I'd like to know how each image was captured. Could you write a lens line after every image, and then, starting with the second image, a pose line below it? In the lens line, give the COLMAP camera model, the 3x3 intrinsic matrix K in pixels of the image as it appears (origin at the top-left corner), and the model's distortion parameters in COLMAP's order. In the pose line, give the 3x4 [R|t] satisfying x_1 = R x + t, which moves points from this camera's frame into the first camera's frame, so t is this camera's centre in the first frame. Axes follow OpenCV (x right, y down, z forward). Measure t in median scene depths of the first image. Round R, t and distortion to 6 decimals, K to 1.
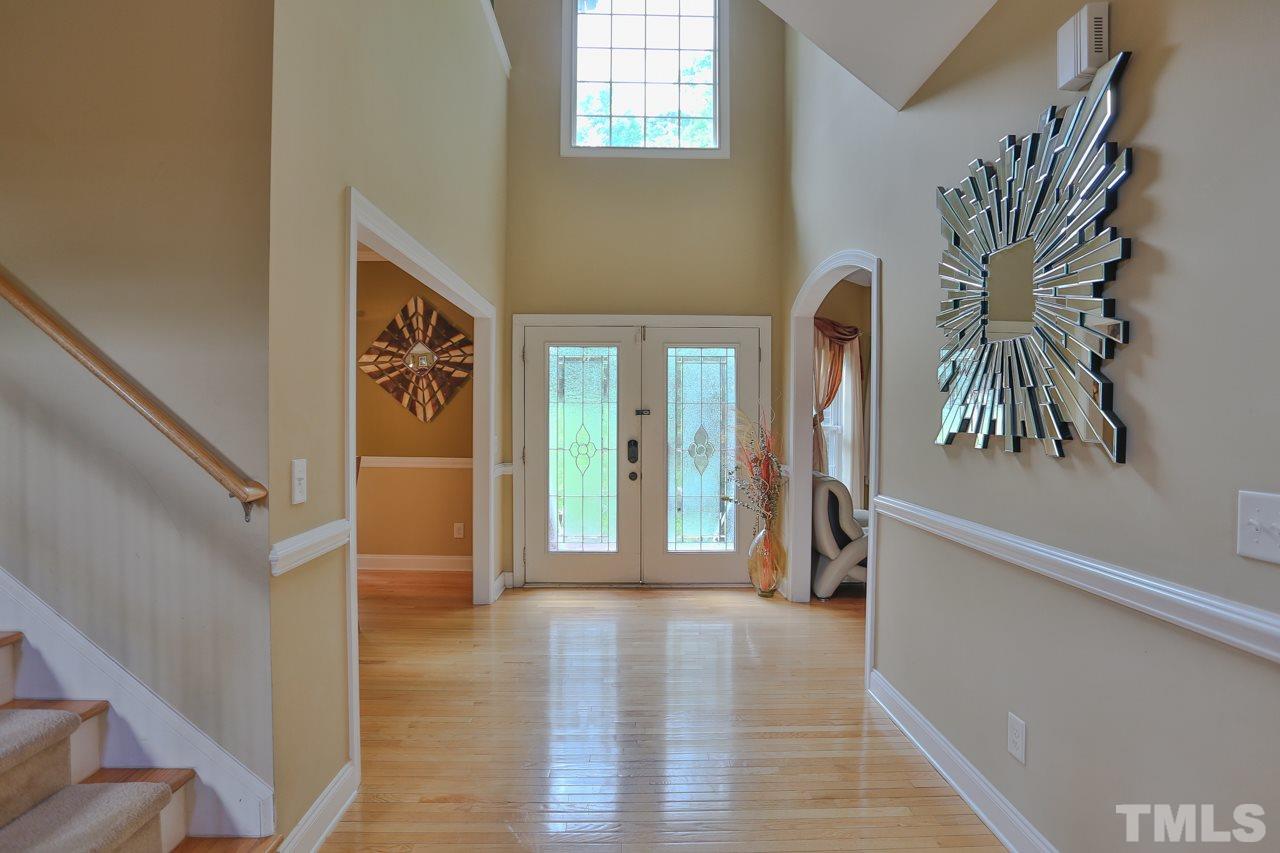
lens RADIAL K [[647.6, 0, 639.5], [0, 647.6, 417.4], [0, 0, 1]] dist [-0.041564, 0.000050]
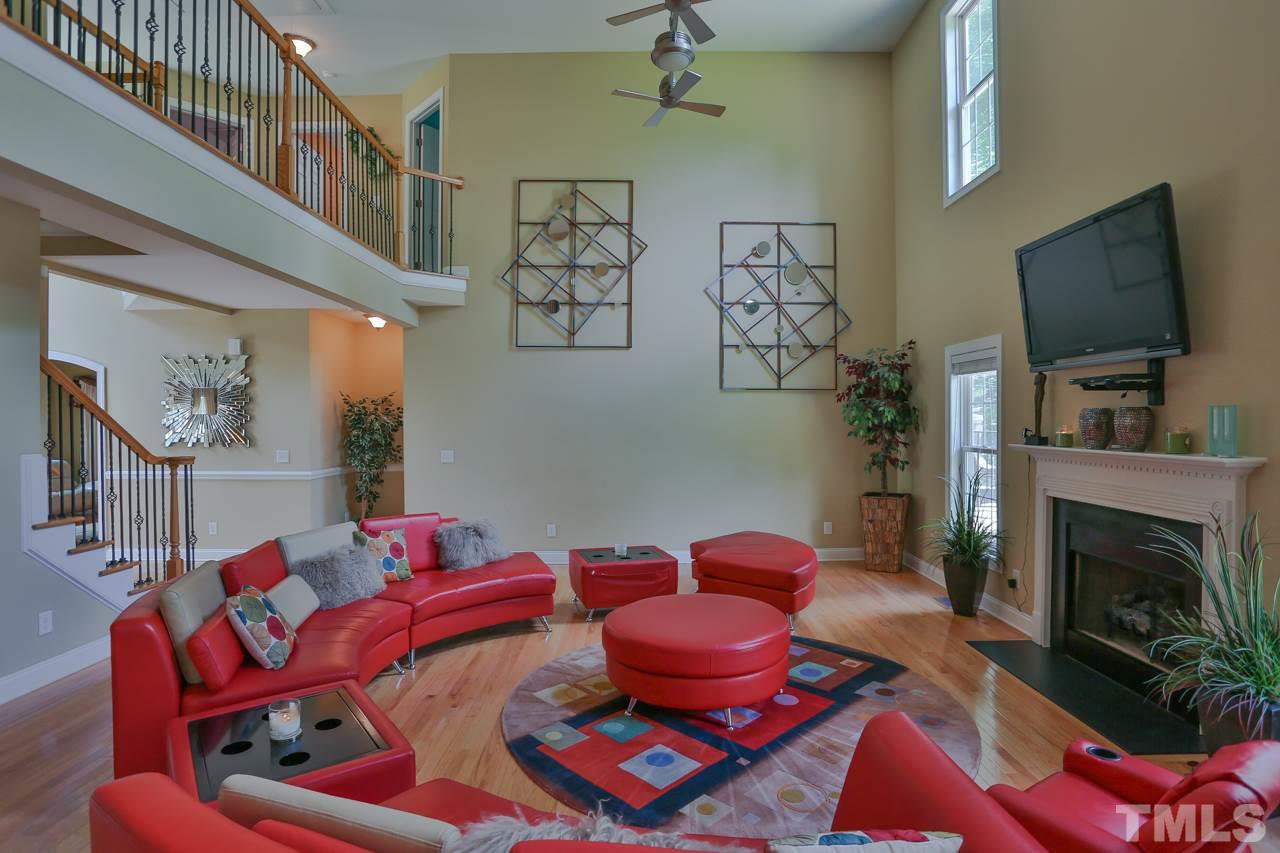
lens RADIAL K [[647.6, 0, 640.9], [0, 647.6, 425.8], [0, 0, 1]] dist [-0.041564, 0.000050]
pose [[0.015462, -0.010698, 0.999823, -2.716305], [-0.000548, 0.999943, 0.010708, -0.095854], [-0.999880, -0.000714, 0.015455, -1.349452]]
